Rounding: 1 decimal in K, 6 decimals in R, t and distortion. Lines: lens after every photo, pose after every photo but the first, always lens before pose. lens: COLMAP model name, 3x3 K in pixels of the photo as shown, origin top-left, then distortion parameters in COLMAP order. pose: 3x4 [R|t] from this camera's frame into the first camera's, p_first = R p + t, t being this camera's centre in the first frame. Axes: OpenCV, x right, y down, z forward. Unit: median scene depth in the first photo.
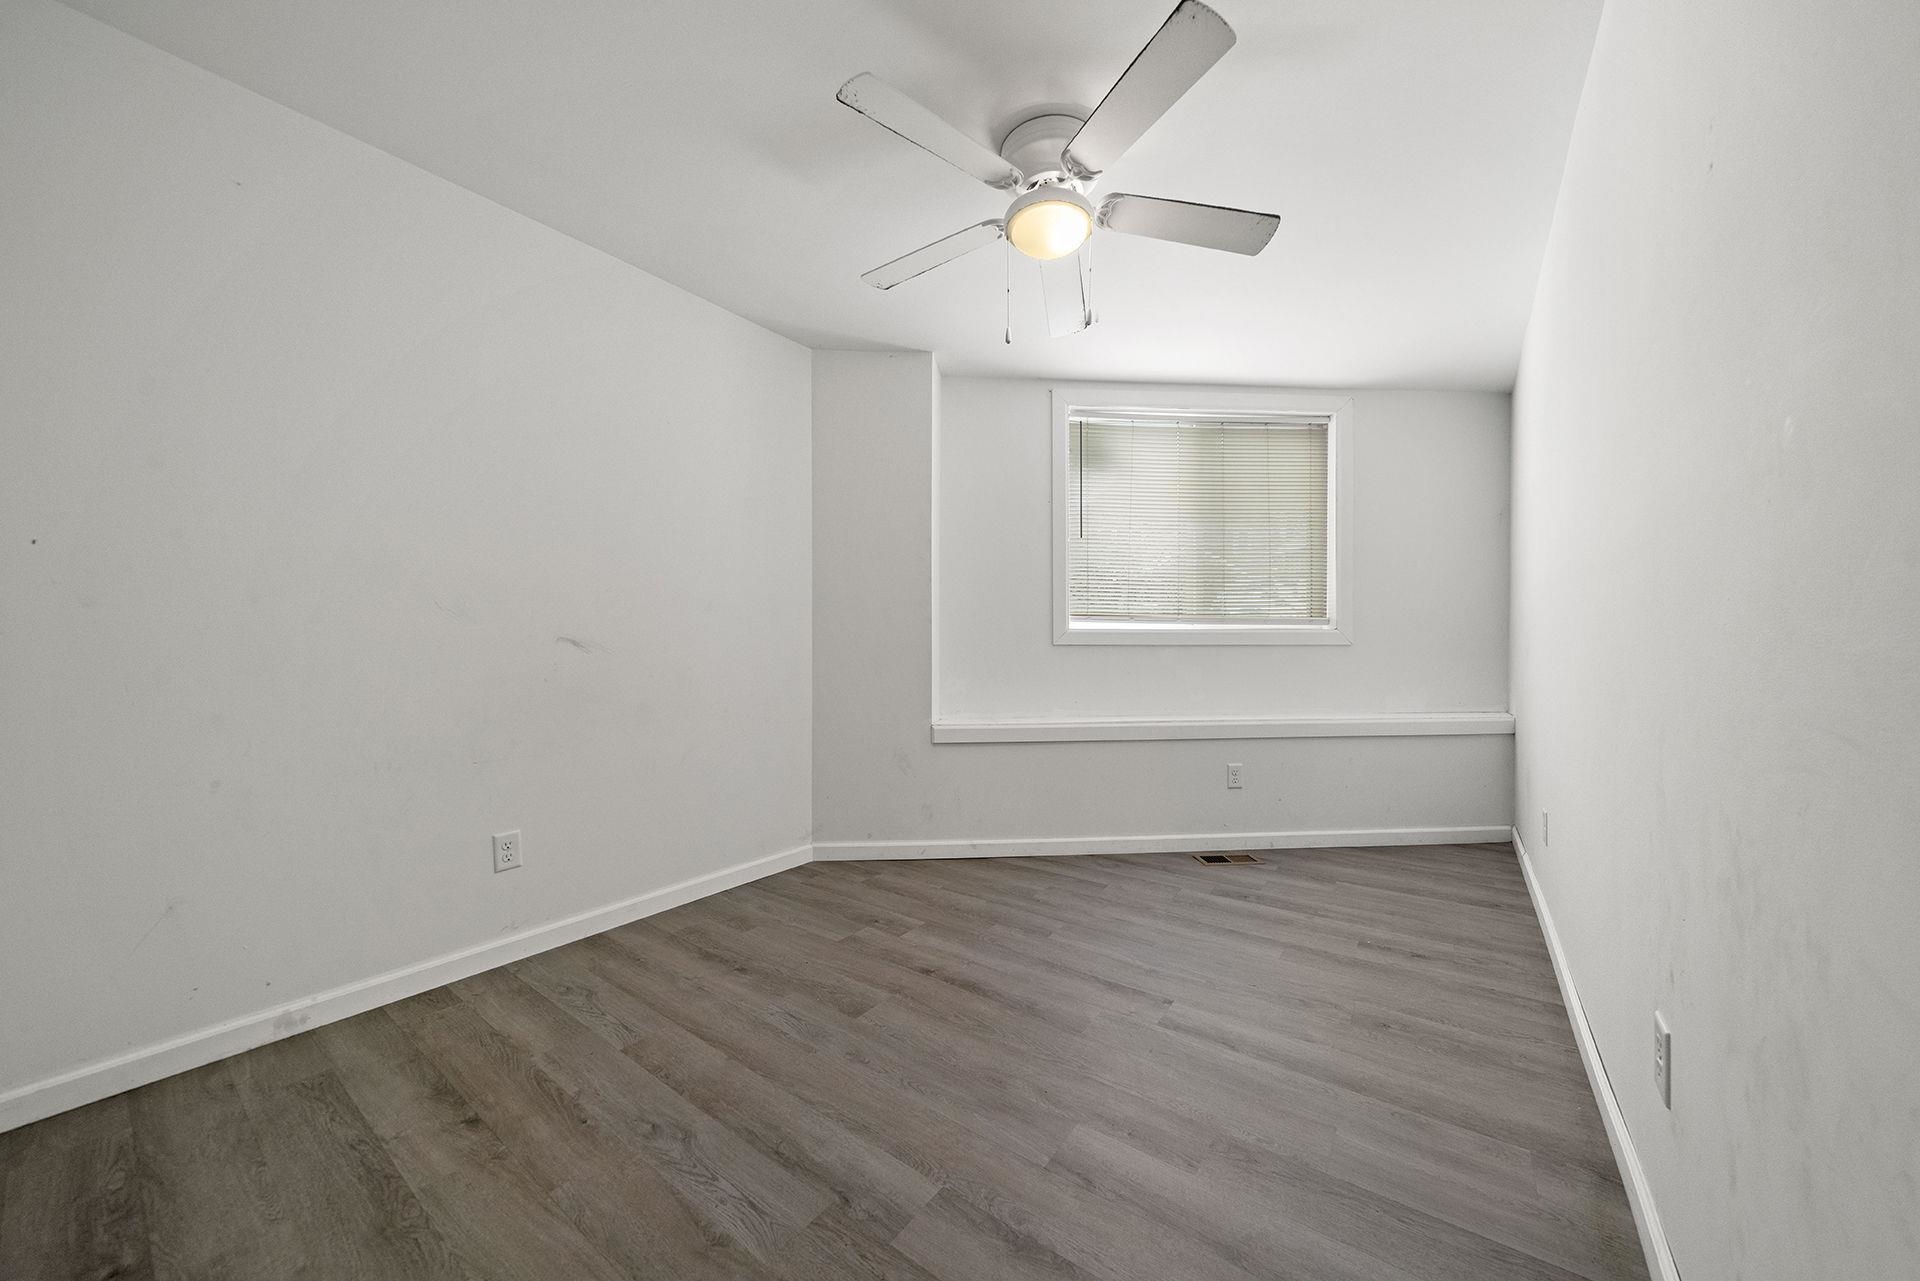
lens RADIAL K [[663.5, 0, 957.9], [0, 663.5, 642.8], [0, 0, 1]] dist [-0.009927, 0.000894]
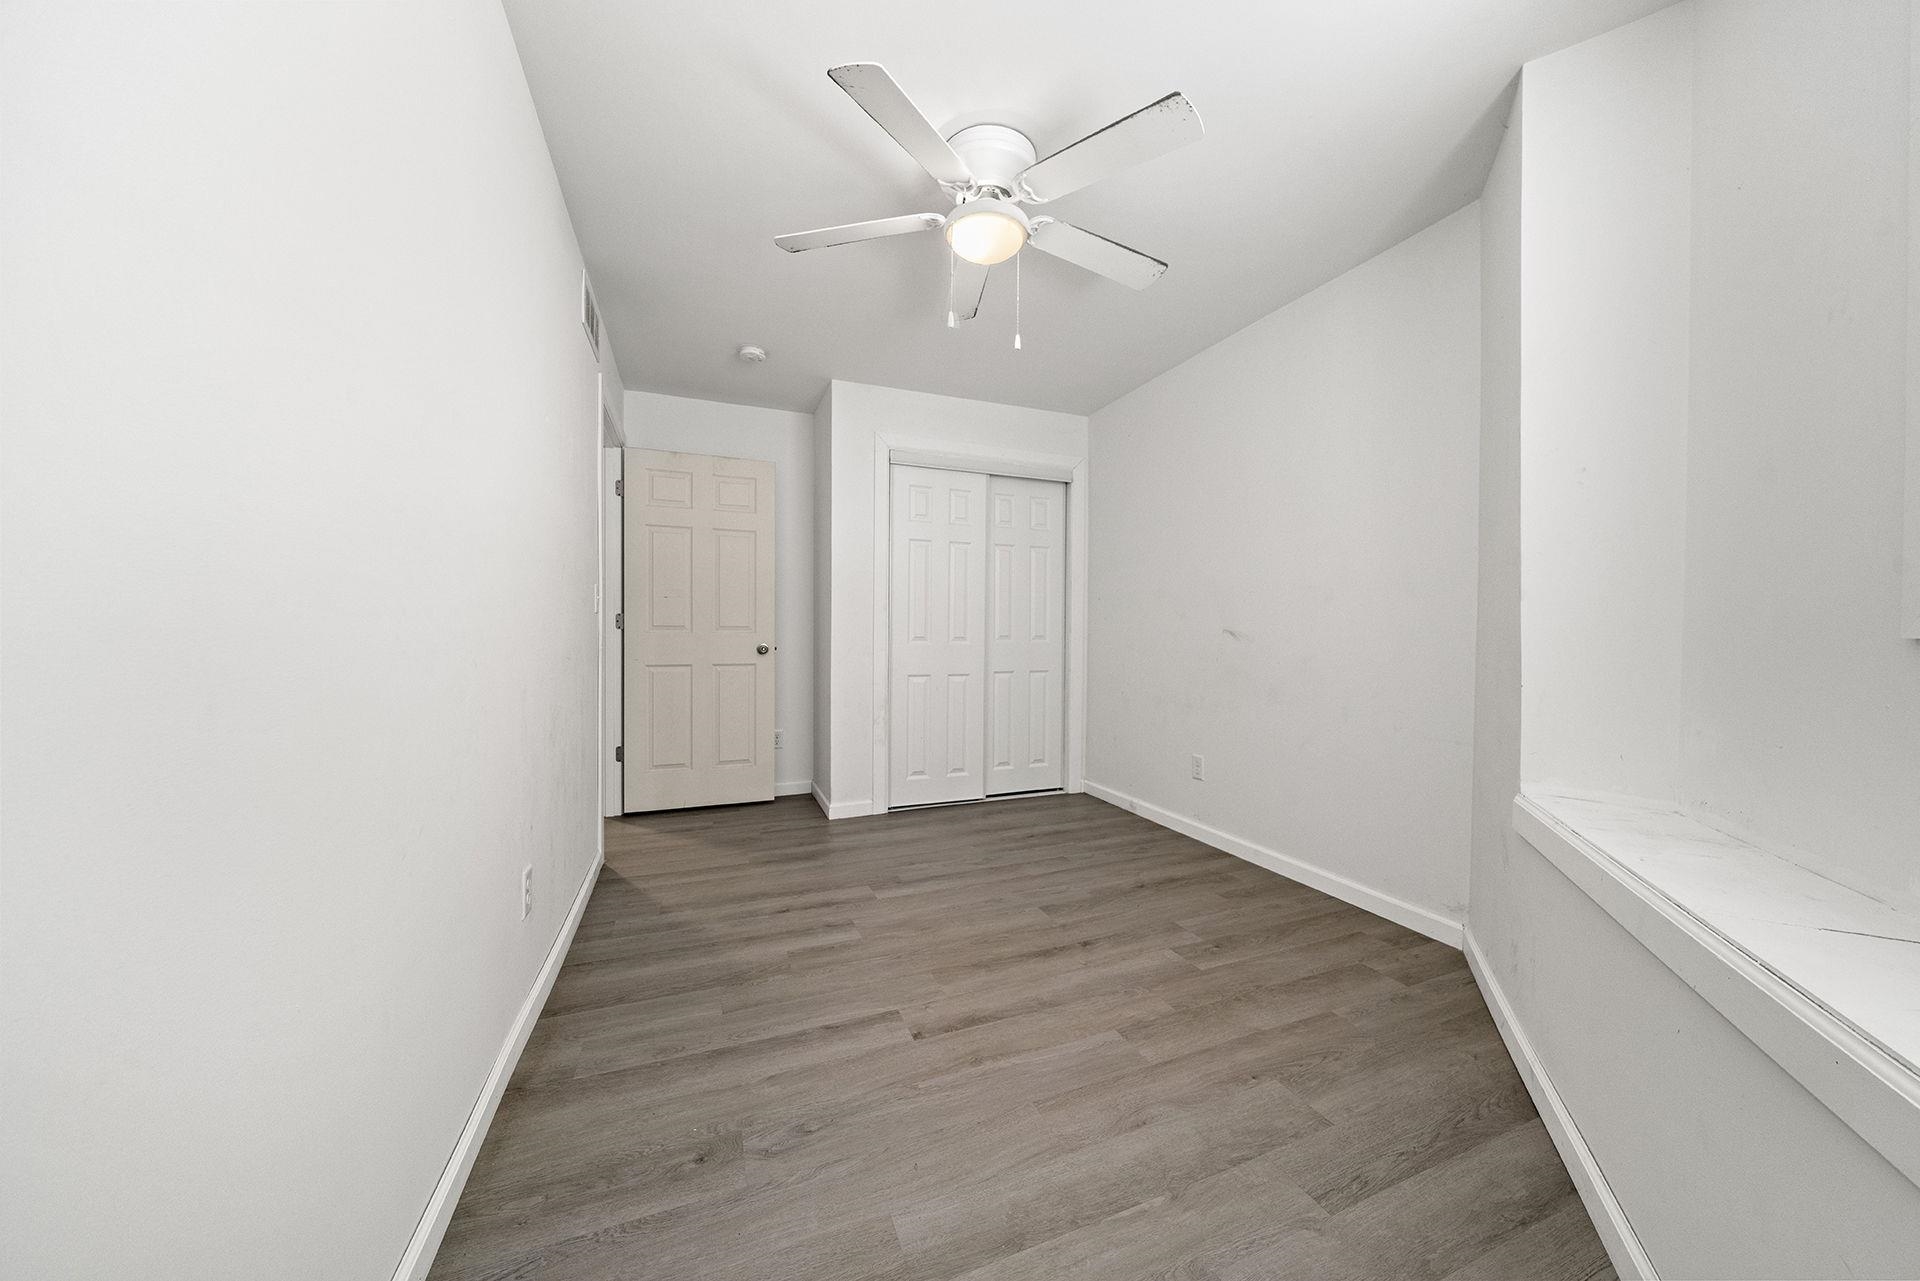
lens RADIAL K [[663.5, 0, 963.1], [0, 663.5, 638.8], [0, 0, 1]] dist [-0.009927, 0.000894]
pose [[-0.532625, 0.002488, -0.846347, 1.111449], [0.000301, 0.999996, 0.002750, 0.009459], [0.846351, 0.001210, -0.532624, 1.636939]]
